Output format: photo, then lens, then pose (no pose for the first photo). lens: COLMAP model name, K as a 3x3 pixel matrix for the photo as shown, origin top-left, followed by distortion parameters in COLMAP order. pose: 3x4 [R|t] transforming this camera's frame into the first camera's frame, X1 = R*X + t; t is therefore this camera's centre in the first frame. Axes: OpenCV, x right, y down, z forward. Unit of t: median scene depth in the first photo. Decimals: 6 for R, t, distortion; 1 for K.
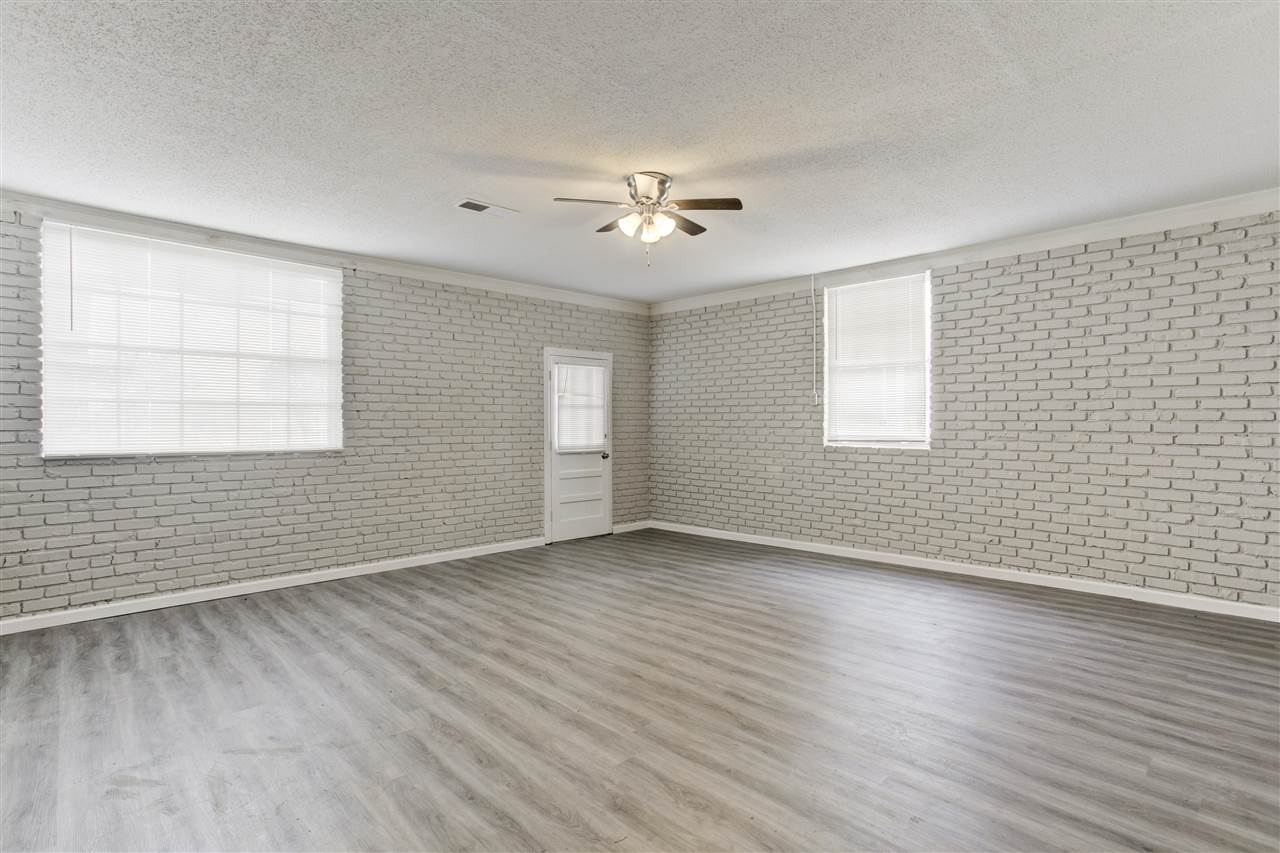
lens RADIAL K [[636.5, 0, 640.0], [0, 636.5, 426.5], [0, 0, 1]] dist [-0.002766, -0.000068]
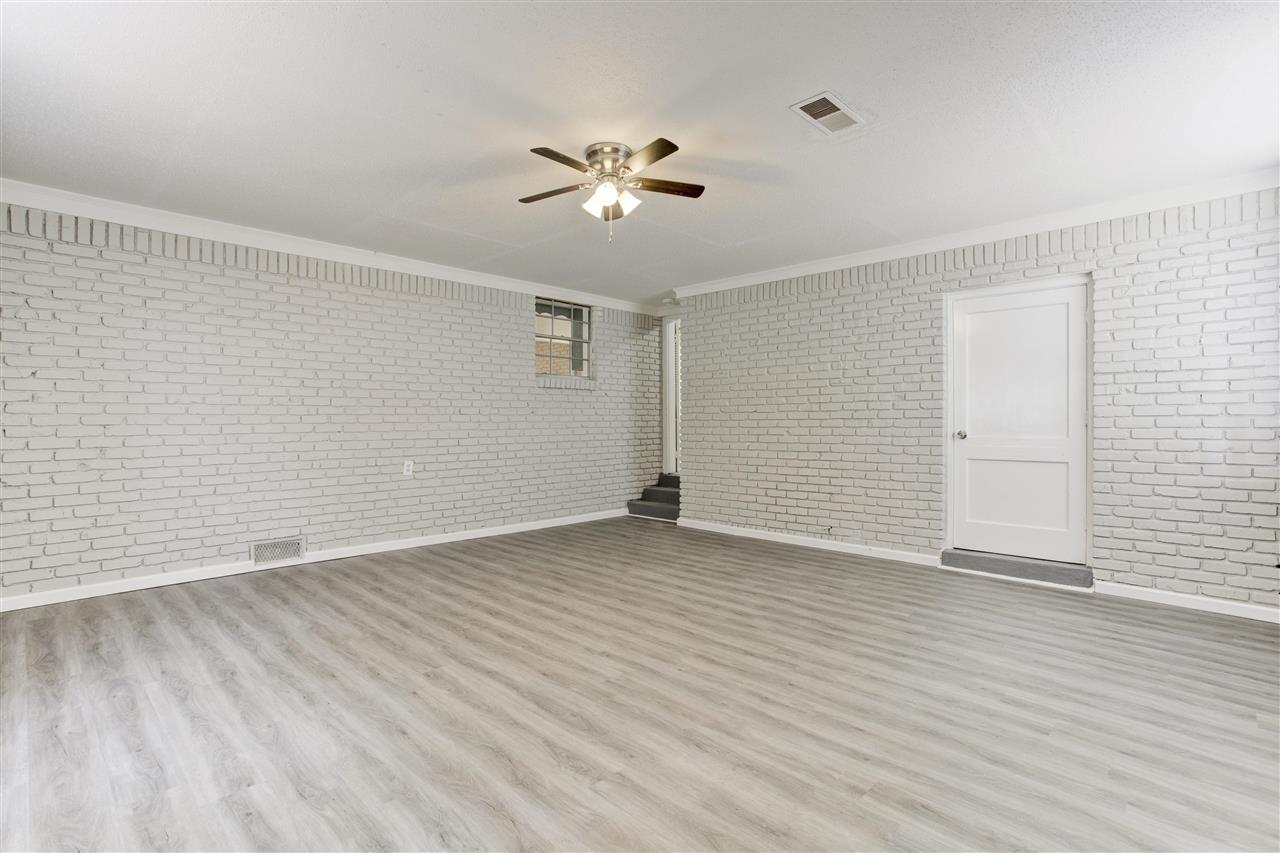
lens RADIAL K [[636.5, 0, 640.0], [0, 636.5, 426.5], [0, 0, 1]] dist [-0.002766, -0.000068]
pose [[-0.999309, 0.006955, -0.036520, 0.004668], [0.006624, 0.999936, 0.009171, 0.011515], [0.036581, 0.008923, -0.999291, 1.996017]]
